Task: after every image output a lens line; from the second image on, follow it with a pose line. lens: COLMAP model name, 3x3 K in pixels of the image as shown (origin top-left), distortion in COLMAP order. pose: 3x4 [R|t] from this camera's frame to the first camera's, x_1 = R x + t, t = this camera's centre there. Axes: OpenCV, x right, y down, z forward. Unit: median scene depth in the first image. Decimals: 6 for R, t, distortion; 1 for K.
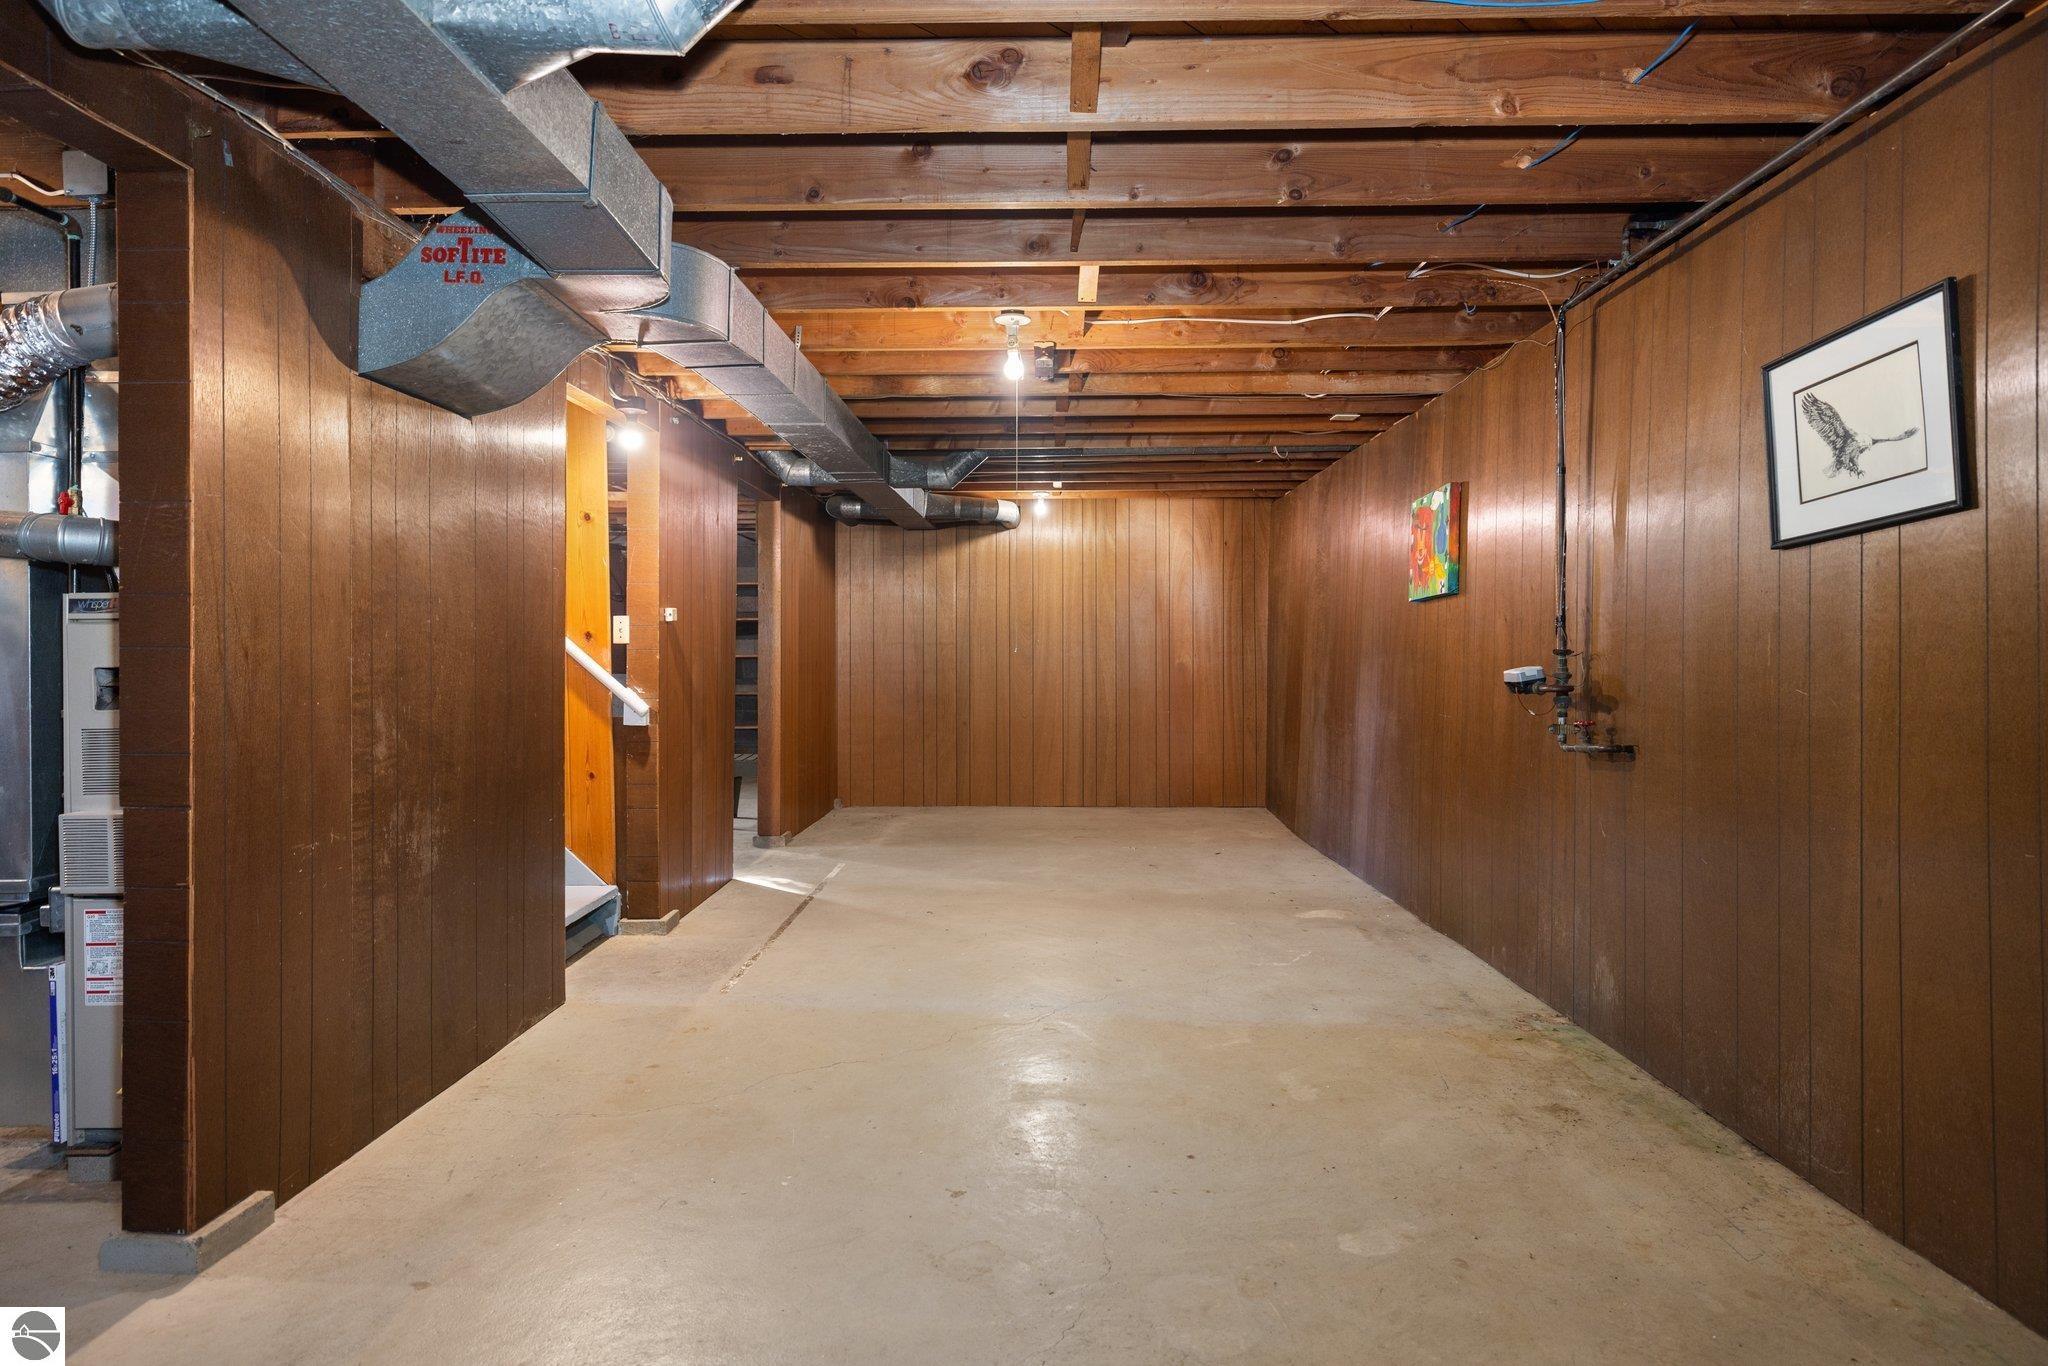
lens RADIAL K [[1100.4, 0, 1026.6], [0, 1100.4, 674.0], [0, 0, 1]] dist [0.004860, 0.003302]
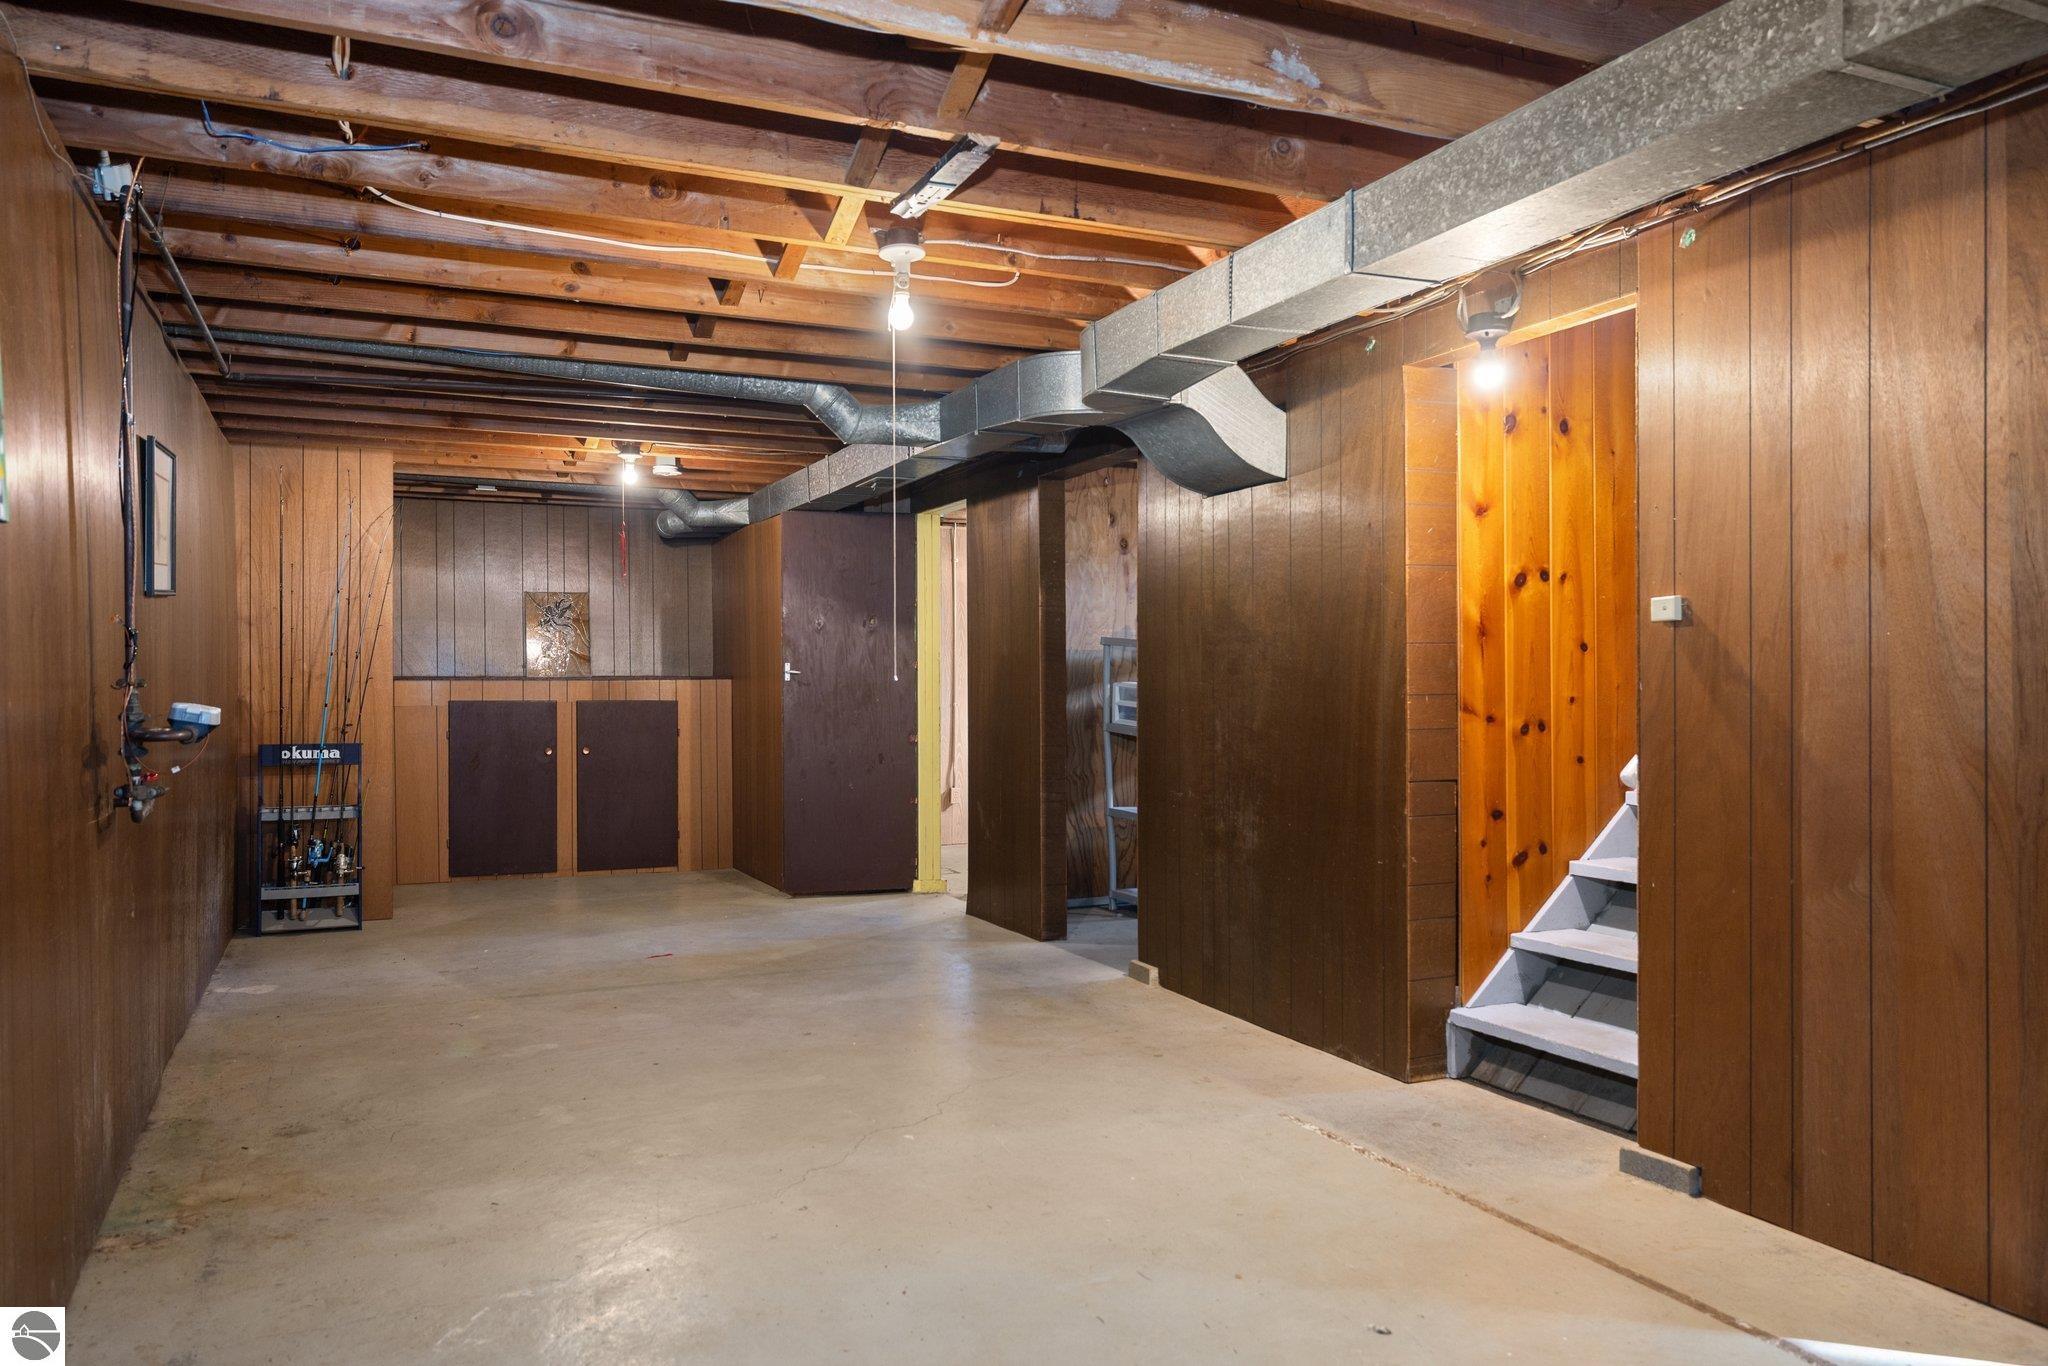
lens RADIAL K [[1444.0, 0, 1022.9], [0, 1444.0, 685.3], [0, 0, 1]] dist [-0.008001, -0.005164]
pose [[-0.898198, 0.000518, -0.439591, 0.417537], [-0.002704, 0.999974, 0.006704, -0.024139], [0.439583, 0.007210, -0.898173, 2.240323]]
